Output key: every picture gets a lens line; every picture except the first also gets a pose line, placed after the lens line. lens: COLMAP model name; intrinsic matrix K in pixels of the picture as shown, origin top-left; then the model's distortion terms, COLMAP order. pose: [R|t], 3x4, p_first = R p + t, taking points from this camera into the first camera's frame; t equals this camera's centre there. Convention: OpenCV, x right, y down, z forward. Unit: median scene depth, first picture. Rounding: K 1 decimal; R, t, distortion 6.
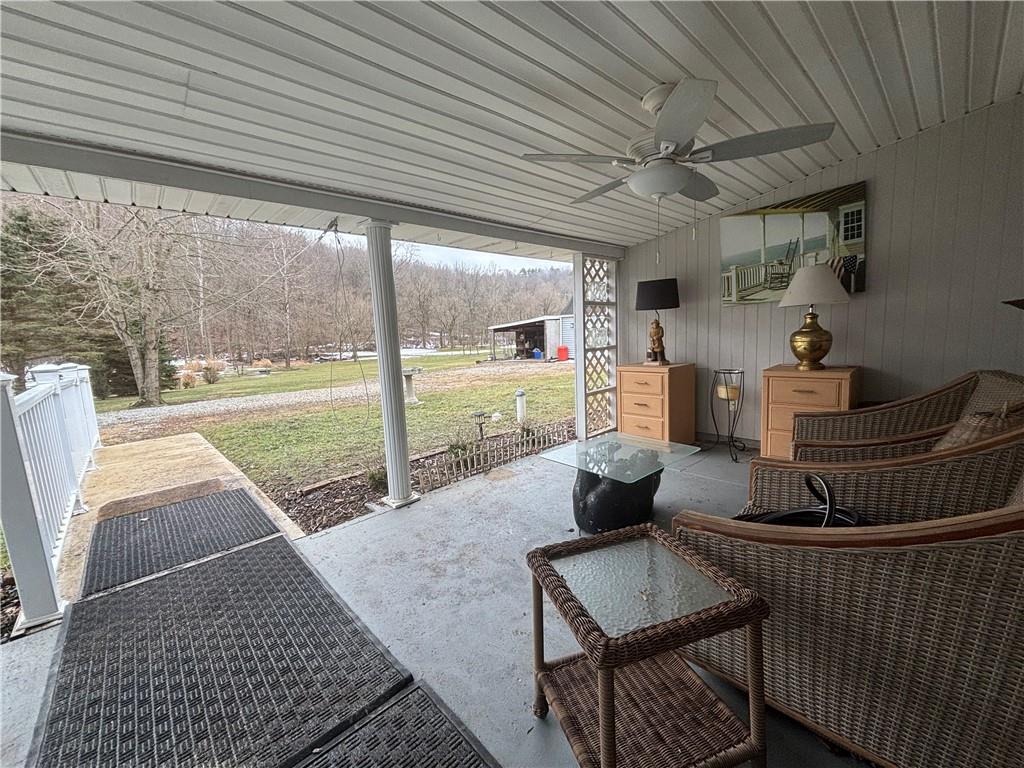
lens RADIAL K [[410.6, 0, 515.6], [0, 410.6, 385.4], [0, 0, 1]] dist [0.000003, -0.000003]
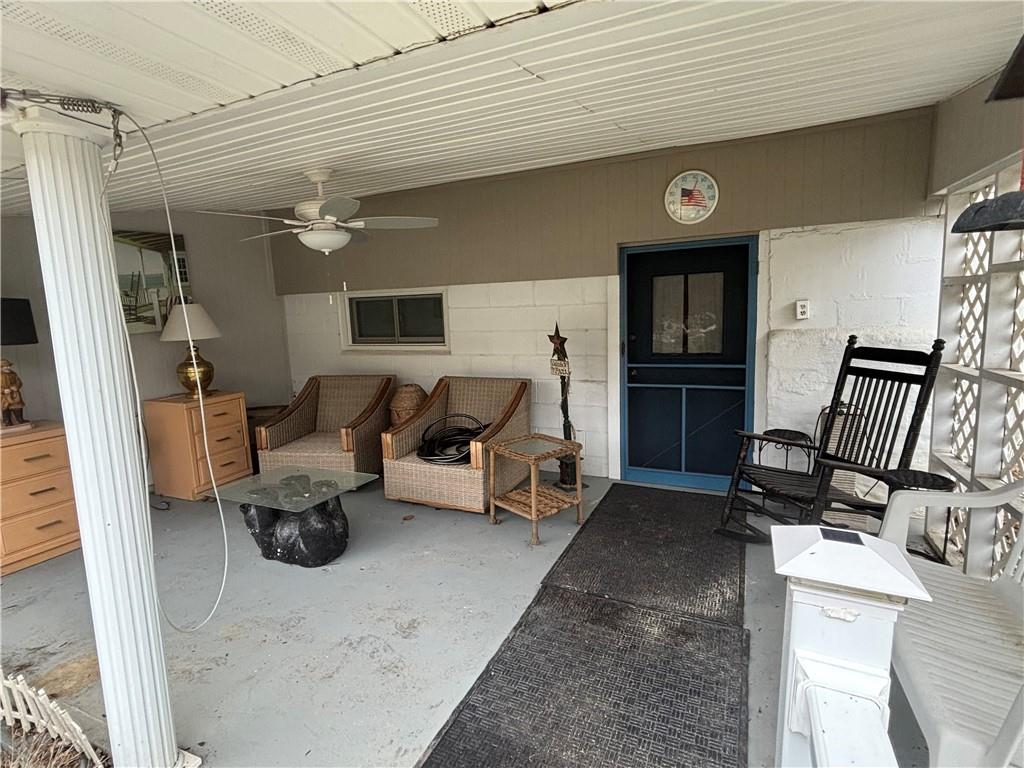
lens RADIAL K [[518.2, 0, 511.1], [0, 518.2, 380.5], [0, 0, 1]] dist [-0.005055, -0.000413]
pose [[-0.361702, -0.079748, 0.928877, -0.837625], [0.169738, 0.974050, 0.149722, -0.145737], [-0.916712, 0.211820, -0.338780, 0.688060]]
